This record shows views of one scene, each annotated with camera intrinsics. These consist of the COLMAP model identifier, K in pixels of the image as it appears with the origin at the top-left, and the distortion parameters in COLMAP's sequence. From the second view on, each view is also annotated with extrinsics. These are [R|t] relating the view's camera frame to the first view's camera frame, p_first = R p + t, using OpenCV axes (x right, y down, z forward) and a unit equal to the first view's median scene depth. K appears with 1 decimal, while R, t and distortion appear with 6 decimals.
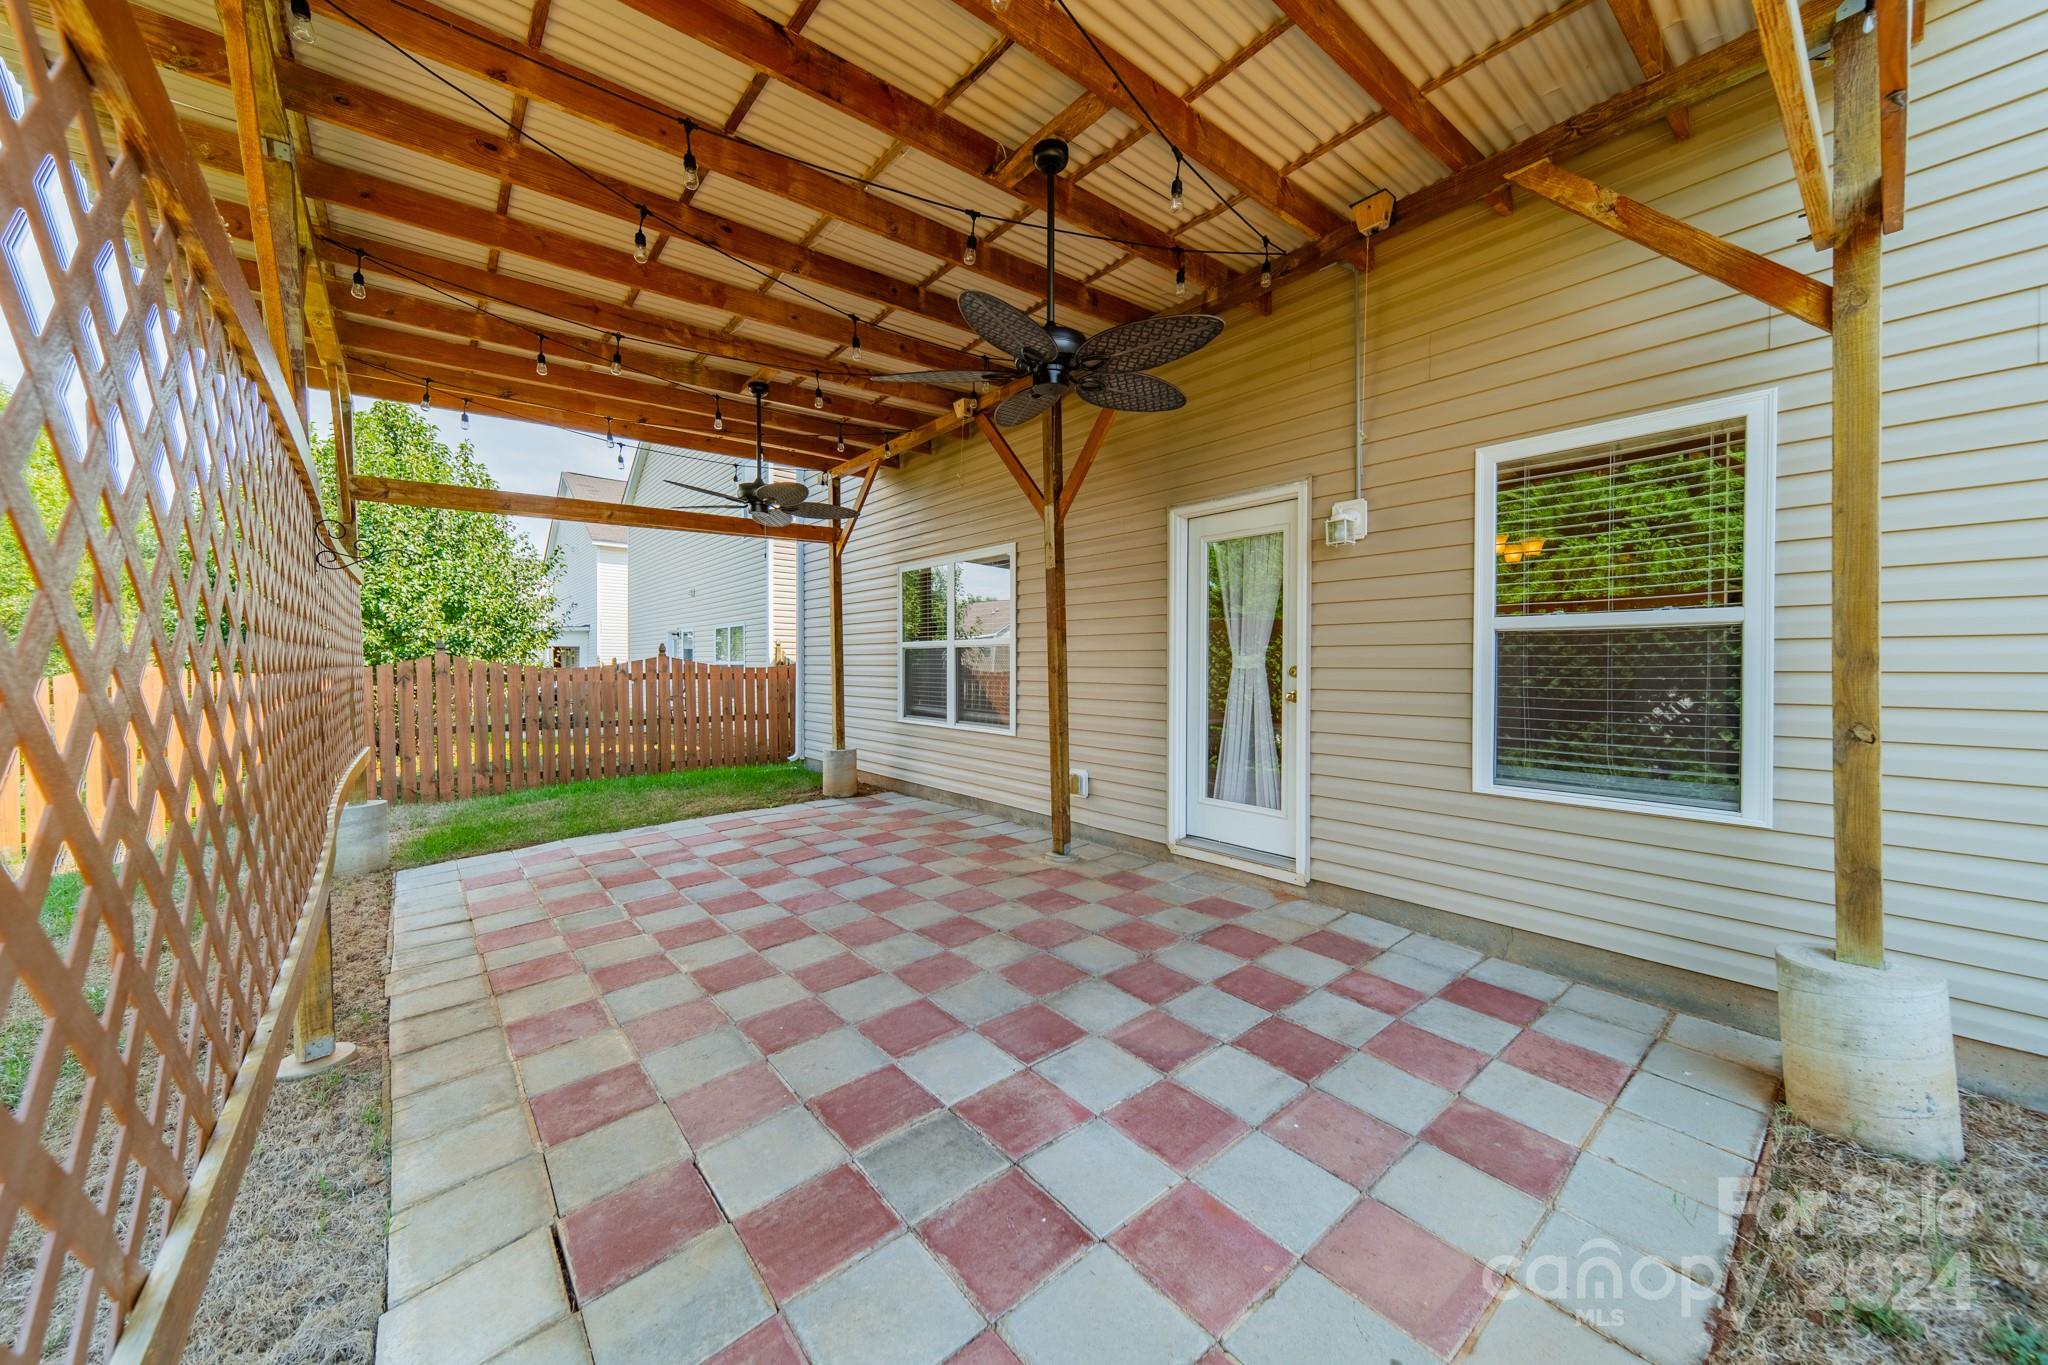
lens RADIAL K [[722.9, 0, 1021.5], [0, 722.9, 670.8], [0, 0, 1]] dist [0.000315, -0.000106]
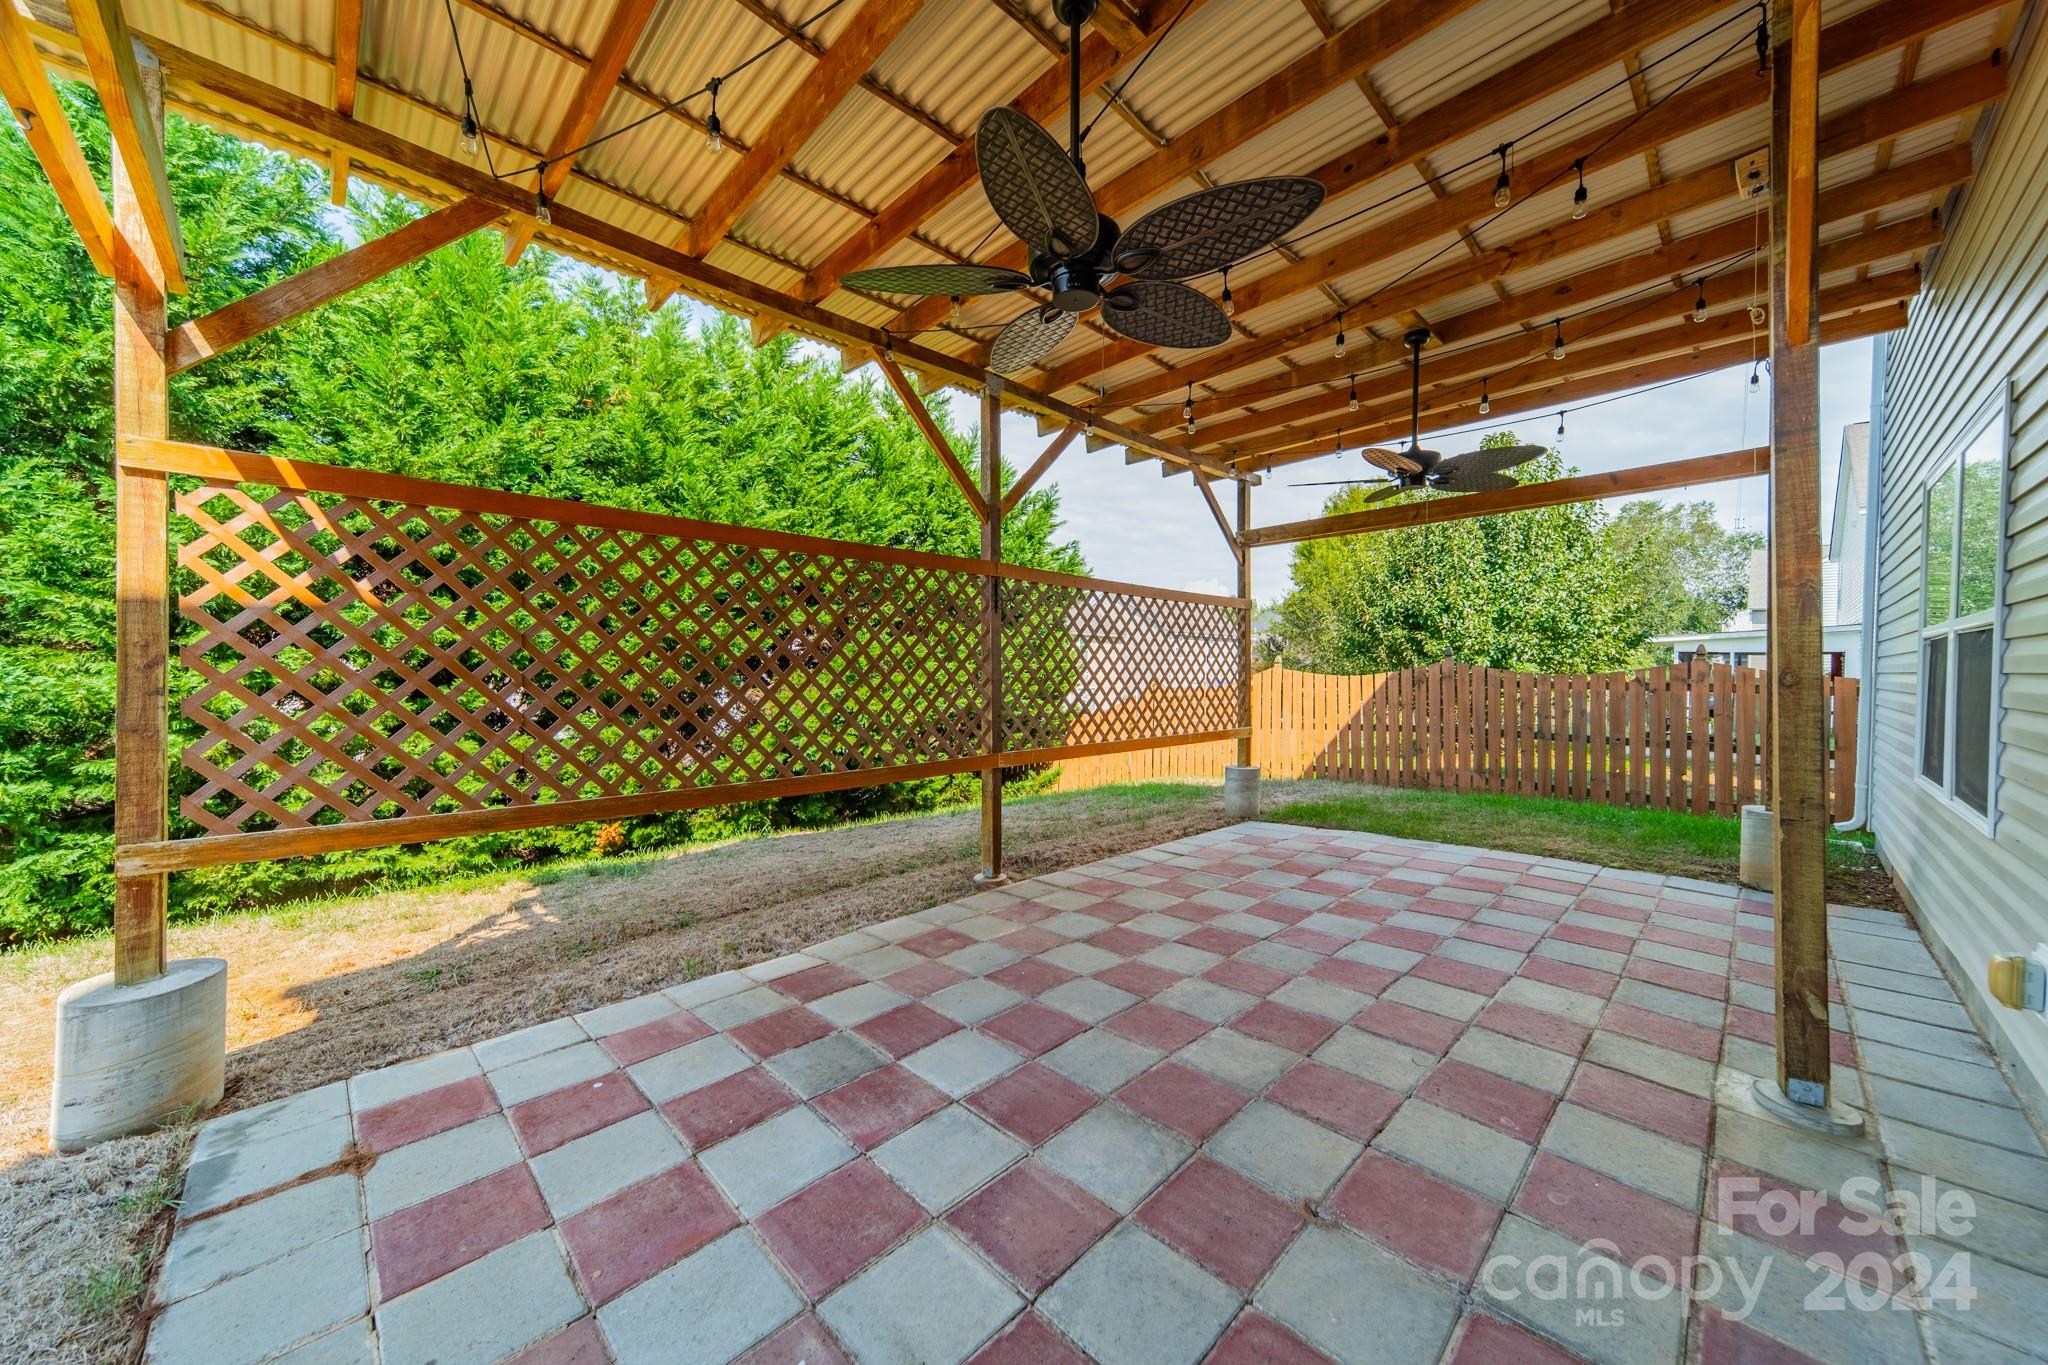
lens RADIAL K [[722.9, 0, 1021.5], [0, 722.9, 670.8], [0, 0, 1]] dist [0.000315, -0.000106]
pose [[0.091711, 0.010830, -0.995727, 0.831029], [-0.025127, 0.999648, 0.008558, 0.002291], [0.995469, 0.024234, 0.091951, 0.902006]]
